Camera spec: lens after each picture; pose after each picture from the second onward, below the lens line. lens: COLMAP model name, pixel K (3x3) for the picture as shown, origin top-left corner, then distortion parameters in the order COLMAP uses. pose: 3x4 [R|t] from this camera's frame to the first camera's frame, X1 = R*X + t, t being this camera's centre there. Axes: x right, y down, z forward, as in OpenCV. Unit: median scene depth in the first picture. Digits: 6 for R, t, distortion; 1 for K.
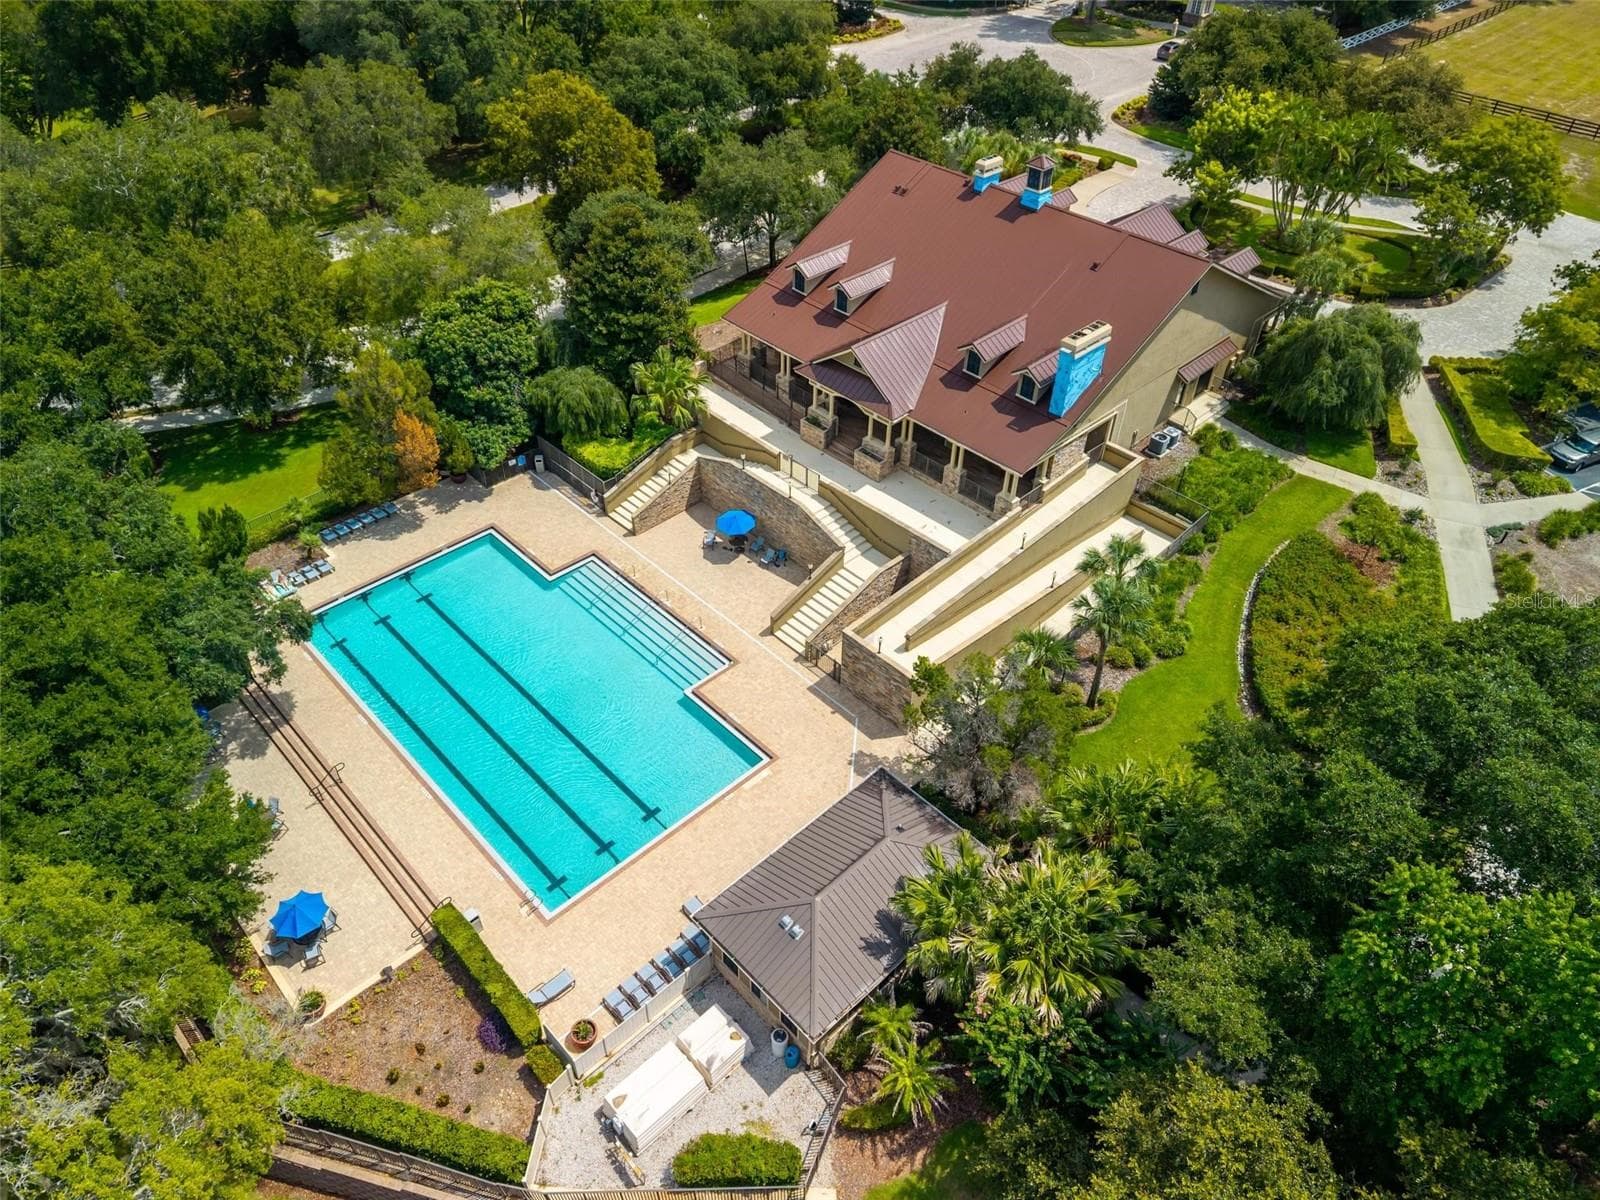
lens RADIAL K [[1065.4, 0, 800.0], [0, 1065.4, 600.0], [0, 0, 1]] dist [0.042519, -0.045096]
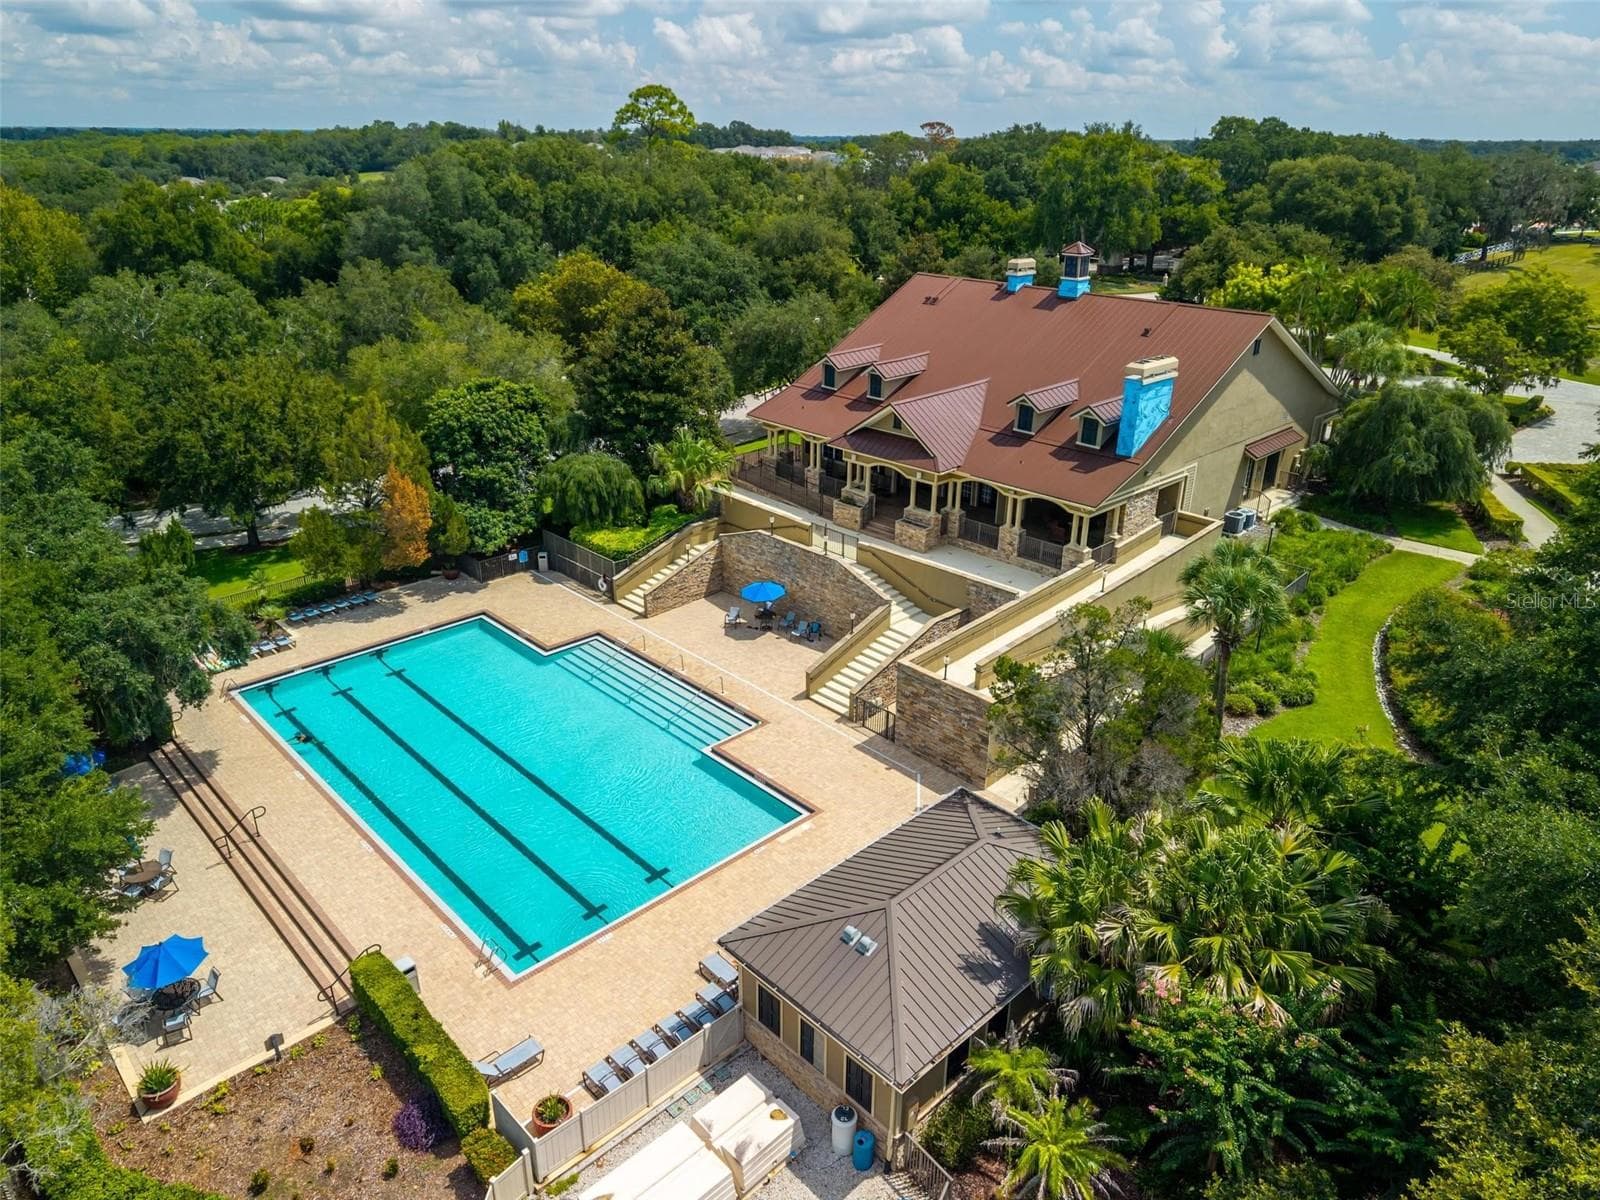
lens RADIAL K [[1065.4, 0, 800.0], [0, 1065.4, 600.0], [0, 0, 1]] dist [0.042519, -0.045096]
pose [[0.999985, -0.004931, -0.002353, -0.029105], [0.003996, 0.953752, -0.300568, 0.201814], [0.003726, 0.300554, 0.953757, 0.177058]]
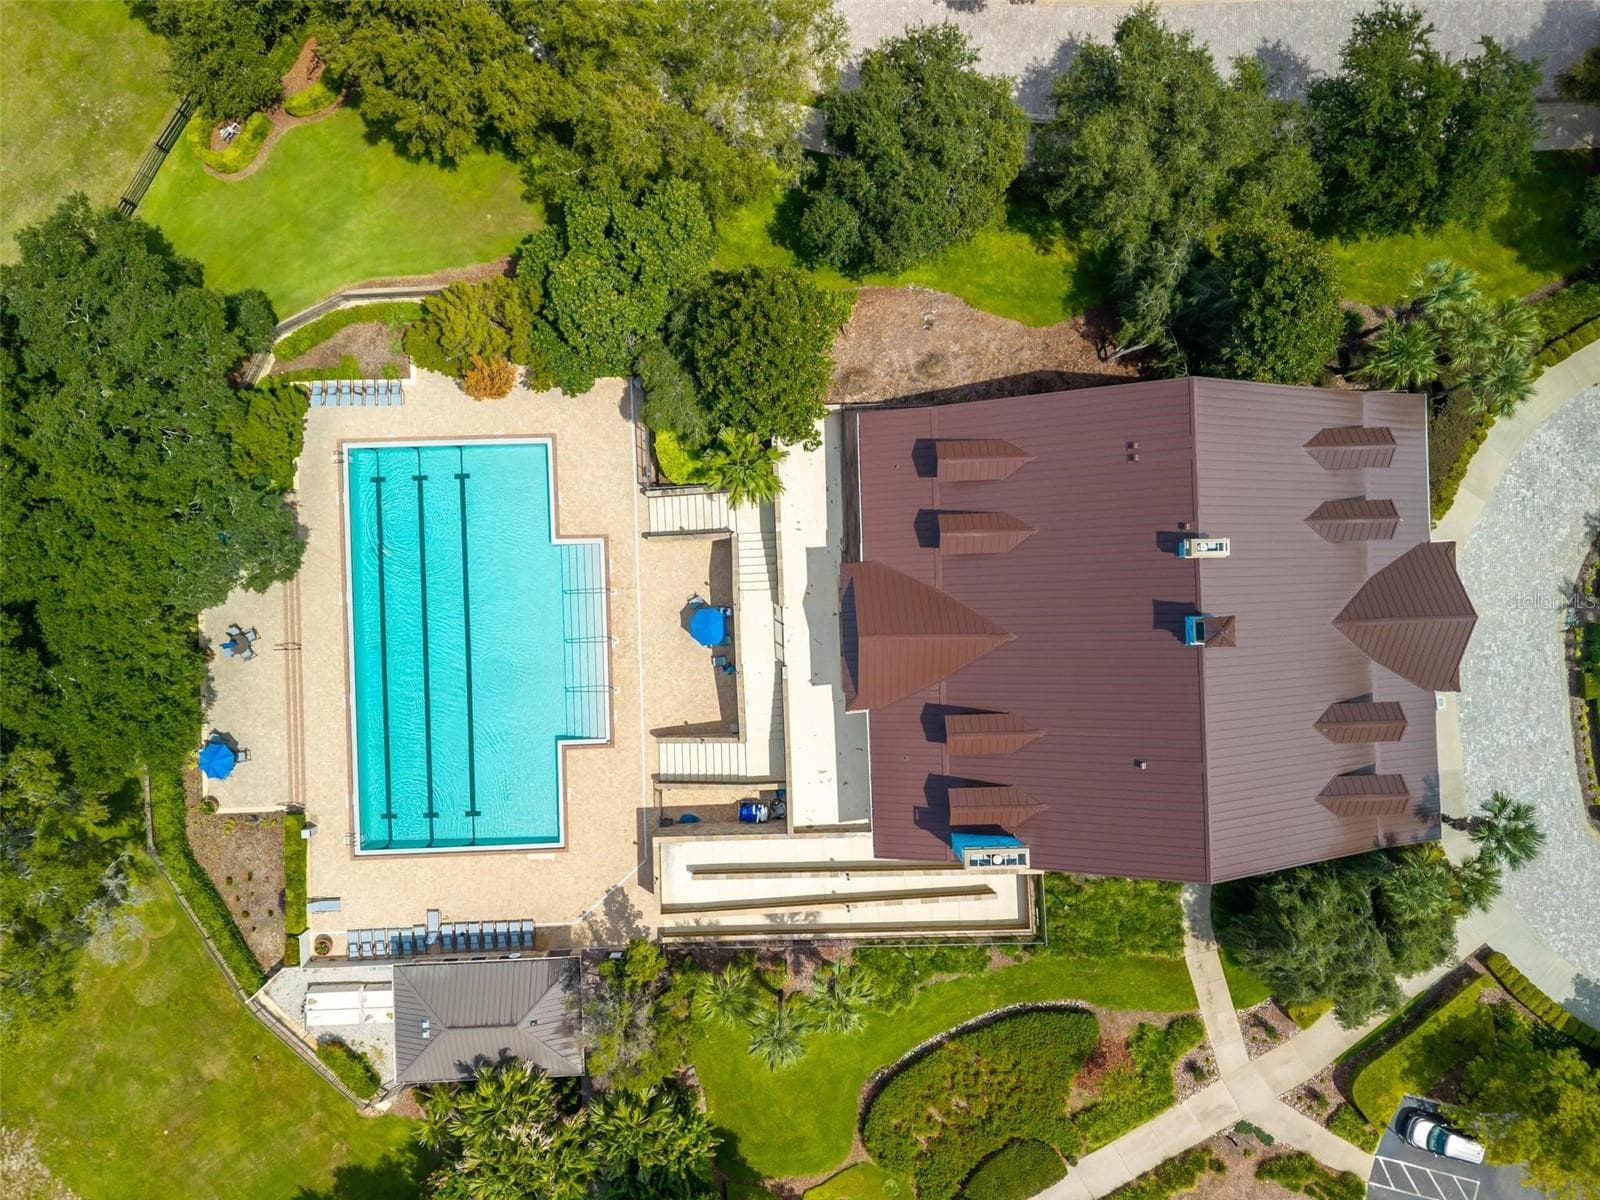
lens RADIAL K [[1065.4, 0, 800.0], [0, 1065.4, 600.0], [0, 0, 1]] dist [0.042519, -0.045096]
pose [[0.743572, 0.668638, -0.004907, -0.007113], [-0.447756, 0.503359, 0.739016, -0.913547], [0.496605, -0.547314, 0.673670, 0.376783]]
